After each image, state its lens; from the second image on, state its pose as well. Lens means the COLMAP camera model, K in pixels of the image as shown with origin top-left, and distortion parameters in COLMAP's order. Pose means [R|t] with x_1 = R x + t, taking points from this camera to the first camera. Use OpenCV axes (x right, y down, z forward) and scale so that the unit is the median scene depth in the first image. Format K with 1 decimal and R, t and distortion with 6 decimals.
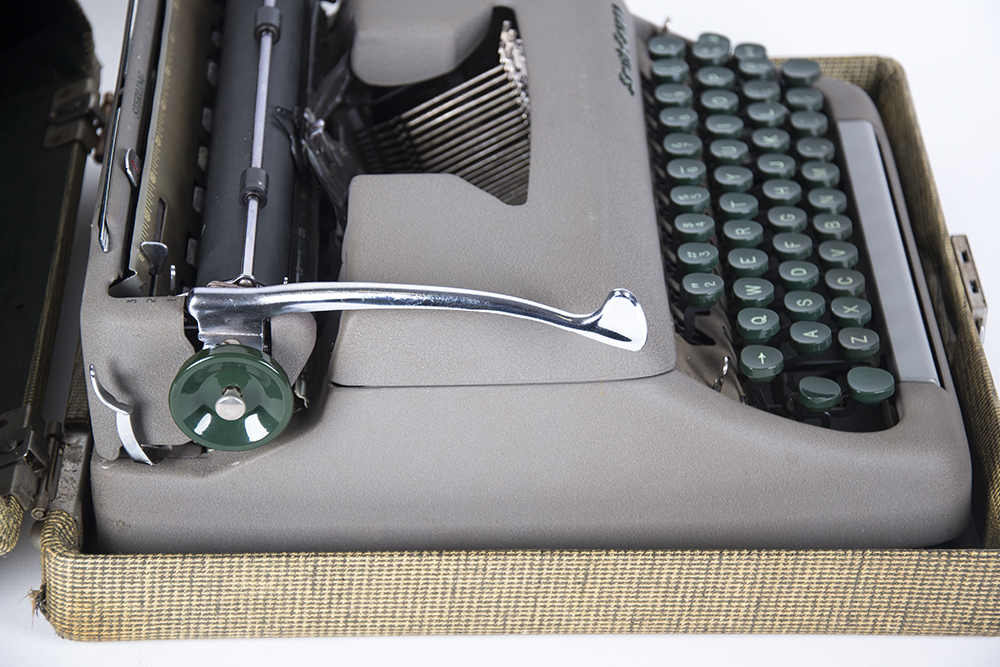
lens RADIAL K [[2905.3, 0, 500.1], [0, 2905.3, 335.3], [0, 0, 1]] dist [0.636760, 0.000000]
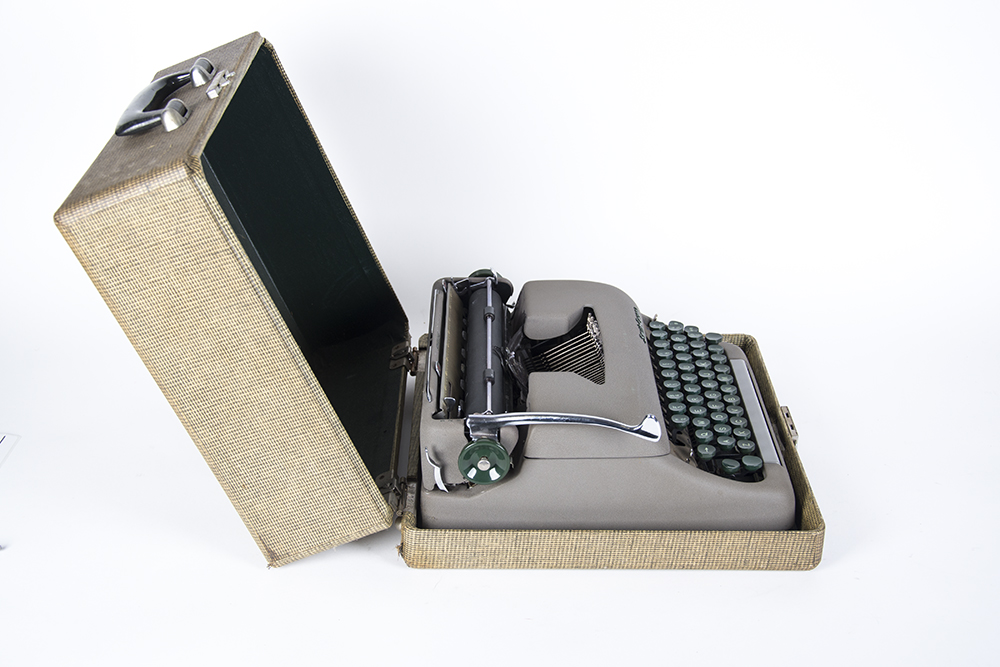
lens RADIAL K [[1478.0, 0, 498.9], [0, 1478.0, 331.5], [0, 0, 1]] dist [0.145321, 0.000000]
pose [[0.999944, 0.005648, -0.009000, -0.065283], [-0.006818, 0.990720, -0.135747, 0.075023], [0.008150, 0.135800, 0.990703, -0.188990]]
